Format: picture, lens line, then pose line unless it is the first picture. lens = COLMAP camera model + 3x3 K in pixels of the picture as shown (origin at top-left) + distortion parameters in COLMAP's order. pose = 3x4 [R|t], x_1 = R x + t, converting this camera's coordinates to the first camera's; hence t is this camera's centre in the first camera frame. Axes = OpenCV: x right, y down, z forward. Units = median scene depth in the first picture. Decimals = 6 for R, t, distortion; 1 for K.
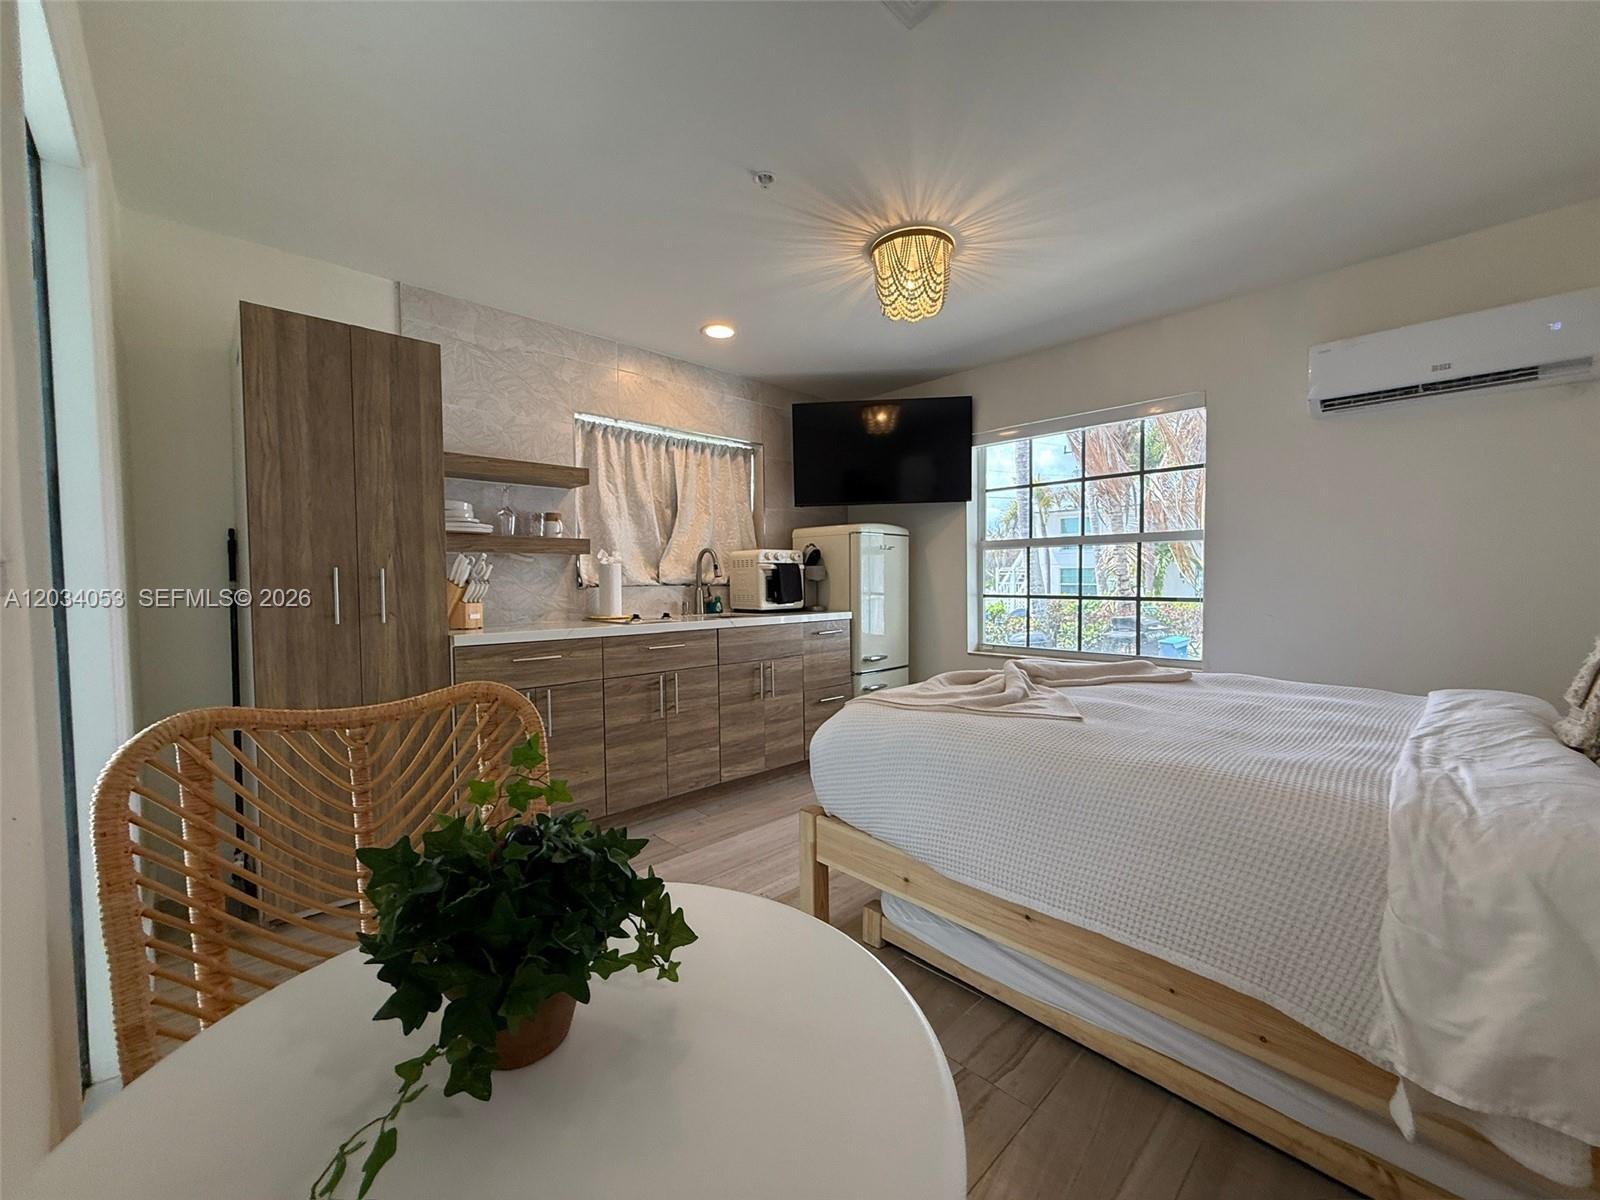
lens RADIAL K [[639.8, 0, 798.1], [0, 639.8, 600.3], [0, 0, 1]] dist [0.000486, 0.000060]
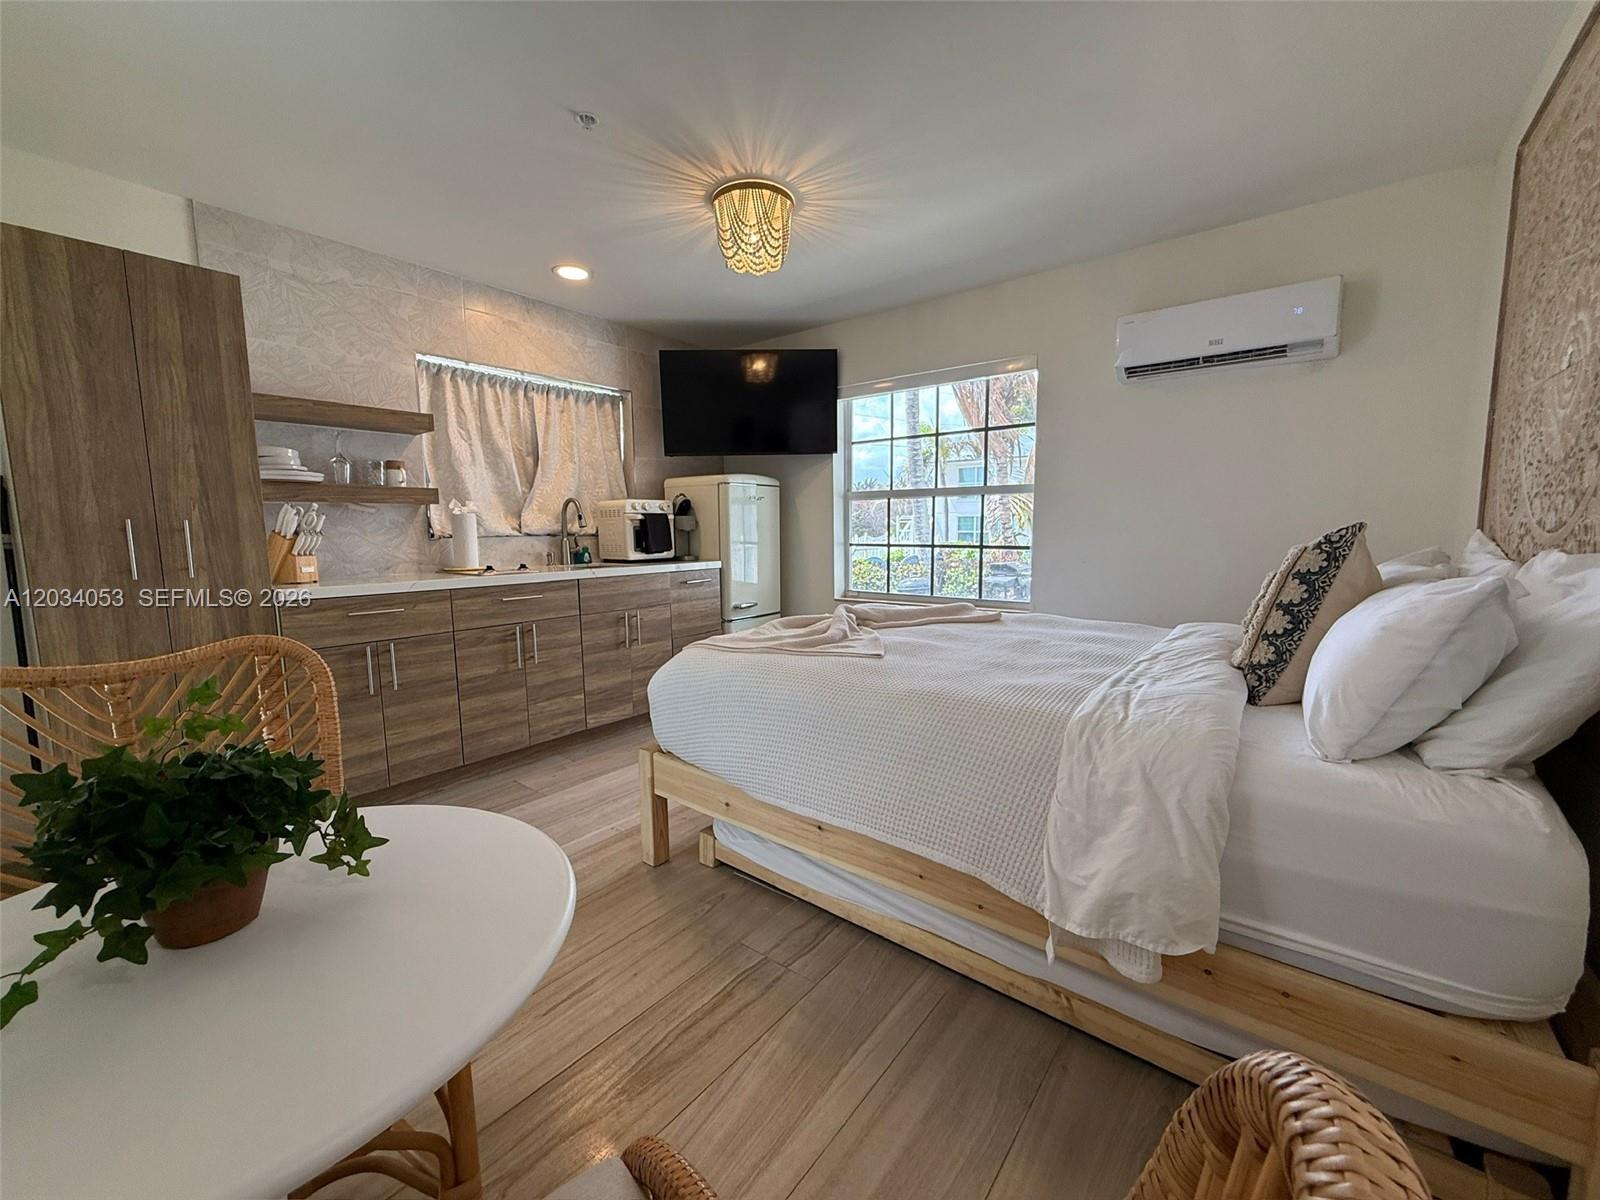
lens RADIAL K [[639.8, 0, 798.1], [0, 639.8, 600.3], [0, 0, 1]] dist [0.000486, 0.000060]
pose [[0.990561, -0.016690, 0.136049, 0.078881], [0.005618, 0.996669, 0.081359, -0.002538], [-0.136954, -0.079826, 0.987356, -0.044790]]
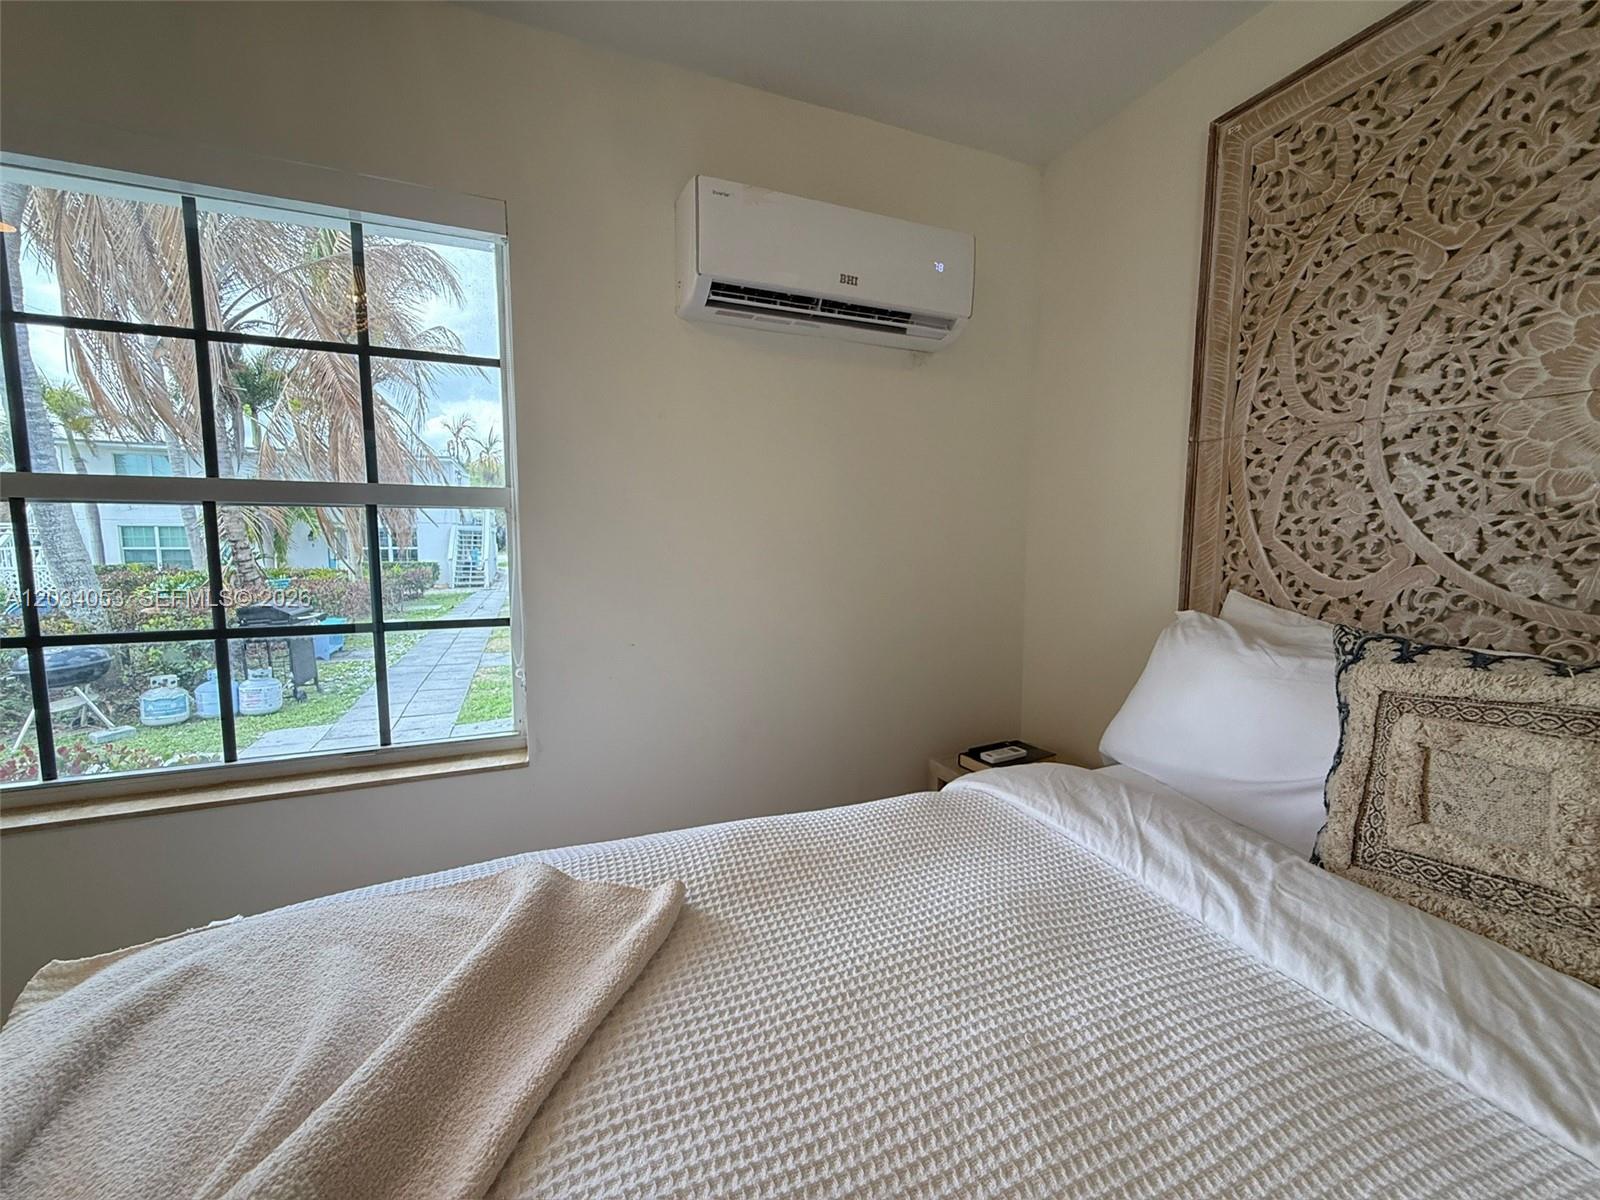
lens RADIAL K [[643.4, 0, 797.8], [0, 643.4, 599.4], [0, 0, 1]] dist [0.001782, 0.000088]
pose [[0.361573, -0.083686, 0.928581, 0.227049], [0.027108, 0.996486, 0.079251, -0.055282], [-0.931950, -0.003483, 0.362571, 0.588558]]
